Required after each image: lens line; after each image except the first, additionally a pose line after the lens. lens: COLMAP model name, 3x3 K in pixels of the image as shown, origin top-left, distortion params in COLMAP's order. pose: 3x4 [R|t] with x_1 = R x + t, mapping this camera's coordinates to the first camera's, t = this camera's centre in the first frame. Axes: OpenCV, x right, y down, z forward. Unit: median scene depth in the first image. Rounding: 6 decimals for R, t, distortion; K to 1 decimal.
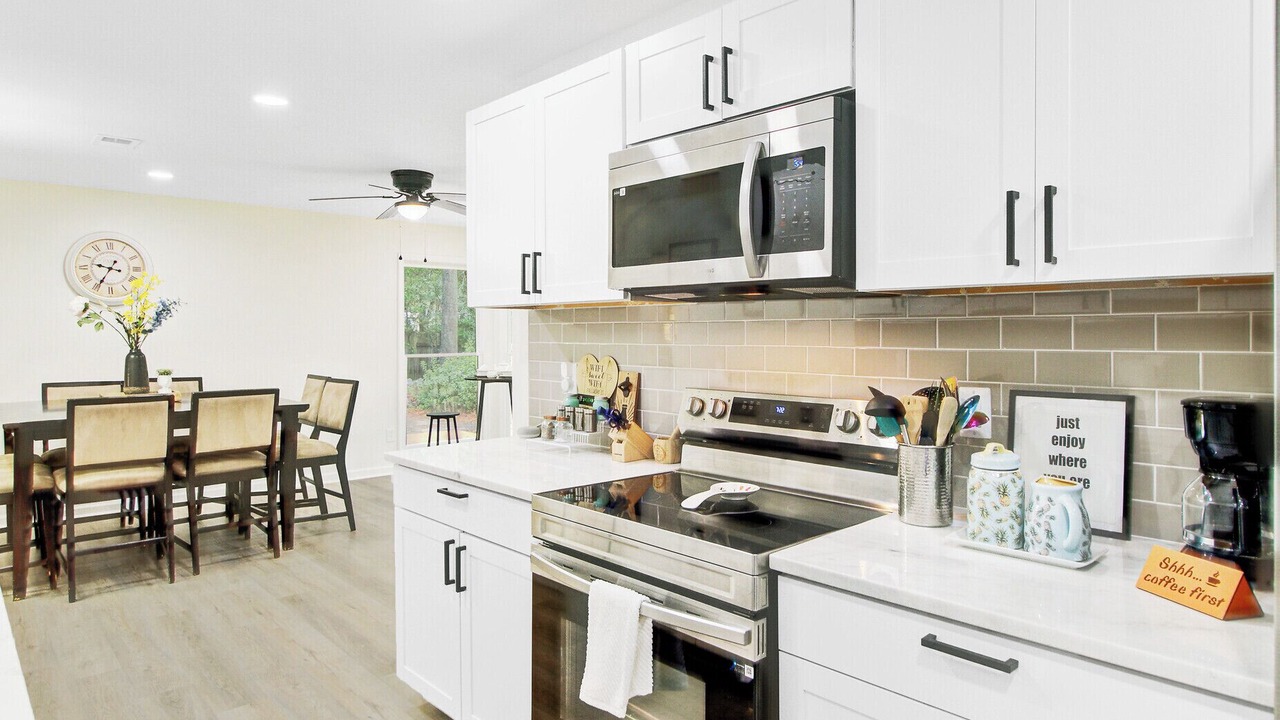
lens RADIAL K [[957.5, 0, 640.8], [0, 957.5, 324.1], [0, 0, 1]] dist [0.159892, -0.000172]
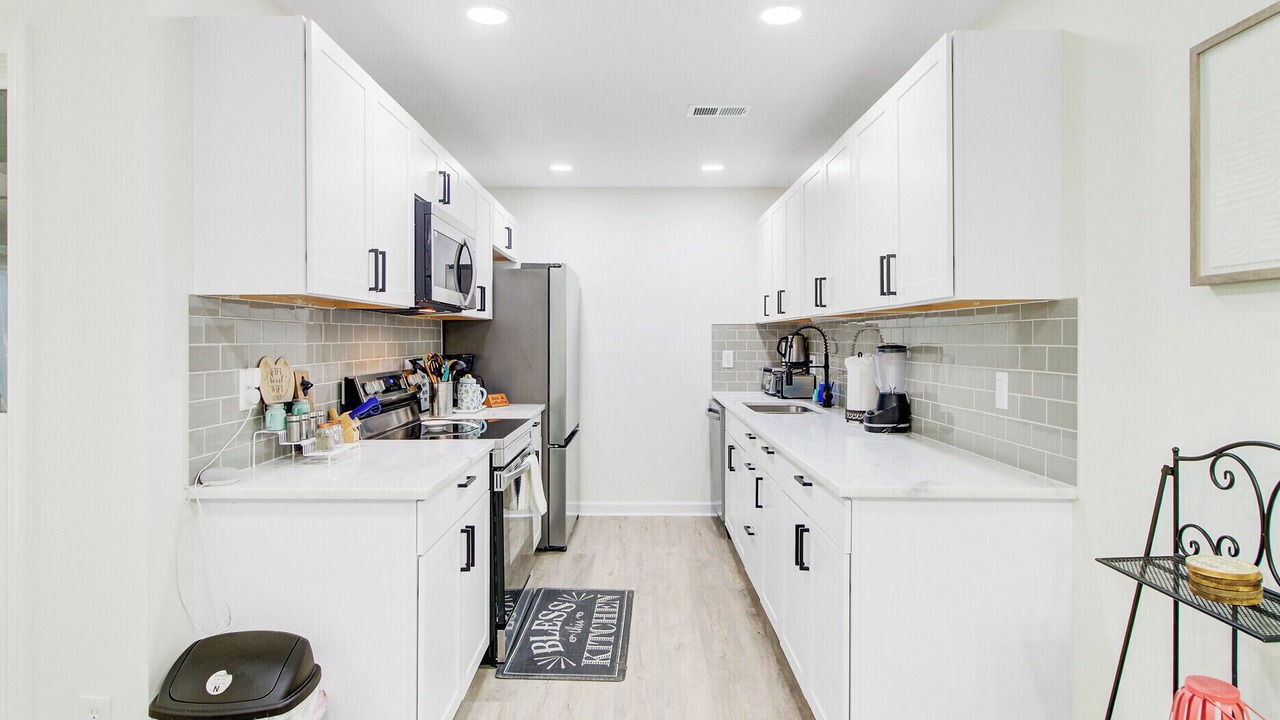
lens RADIAL K [[761.2, 0, 640.0], [0, 761.2, 360.0], [0, 0, 1]] dist [0.000187, -0.000311]
pose [[-0.798061, -0.008980, 0.602510, -0.863611], [0.003554, 0.999801, 0.019609, 0.026557], [-0.602567, 0.017790, -0.797870, 1.596449]]
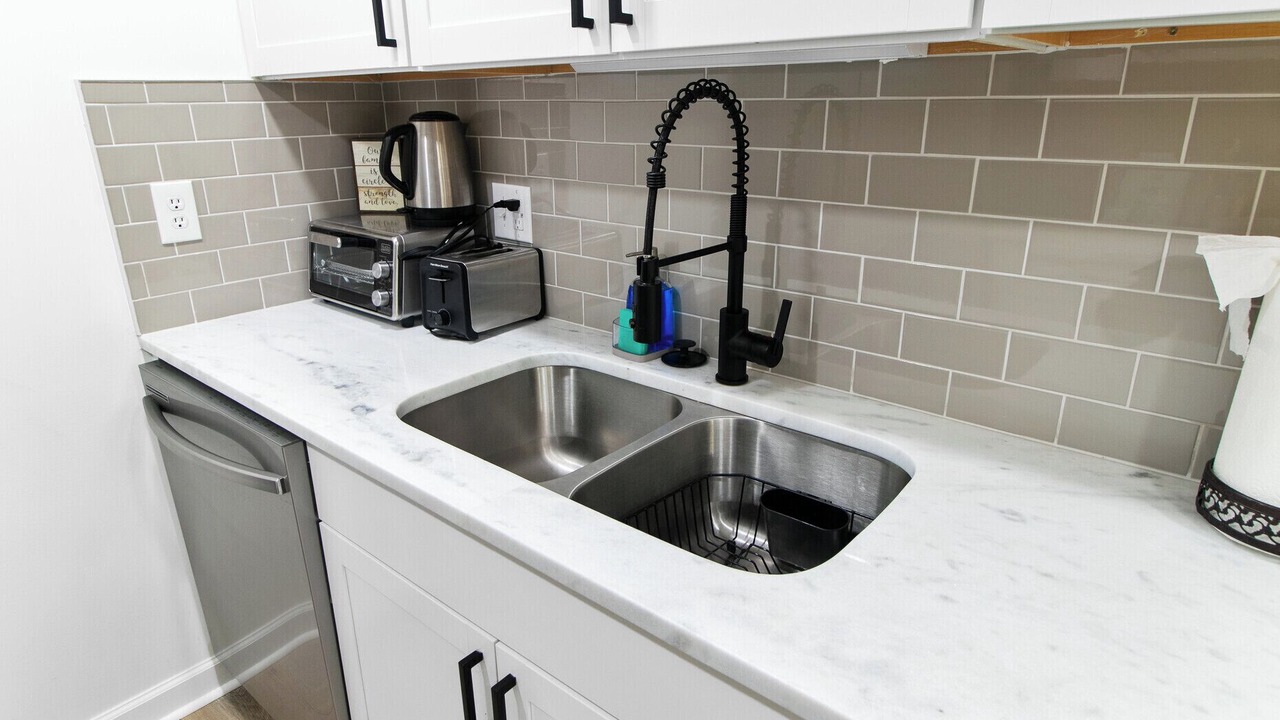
lens RADIAL K [[761.2, 0, 640.0], [0, 761.2, 360.0], [0, 0, 1]] dist [0.000187, -0.000311]
pose [[-0.975647, 0.088598, -0.200655, -0.083980], [0.020119, 0.947085, 0.320353, -0.005187], [0.218420, 0.308514, -0.925803, 0.534715]]
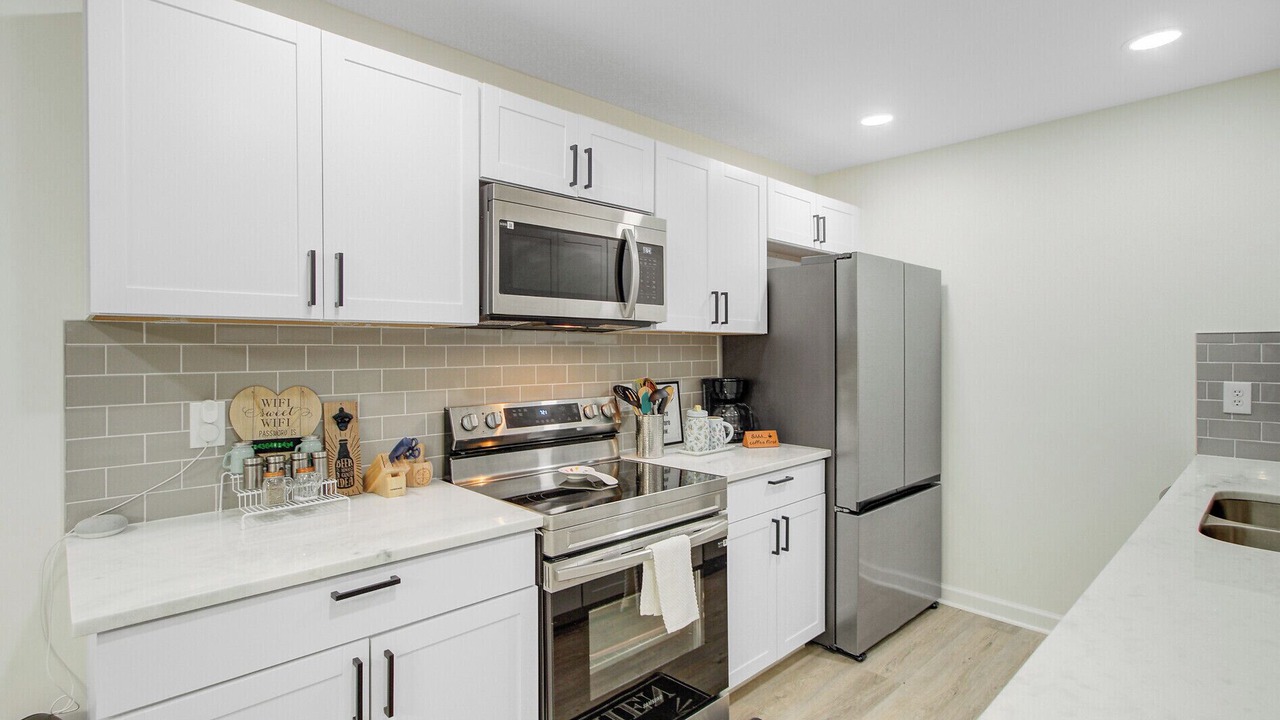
lens RADIAL K [[608.0, 0, 640.0], [0, 608.0, 360.0], [0, 0, 1]] dist [-0.012322, 0.000457]
pose [[-0.089147, -0.010966, 0.995958, -0.630298], [-0.002620, 0.999939, 0.010775, 0.004310], [-0.996015, -0.001649, -0.089170, 0.815971]]
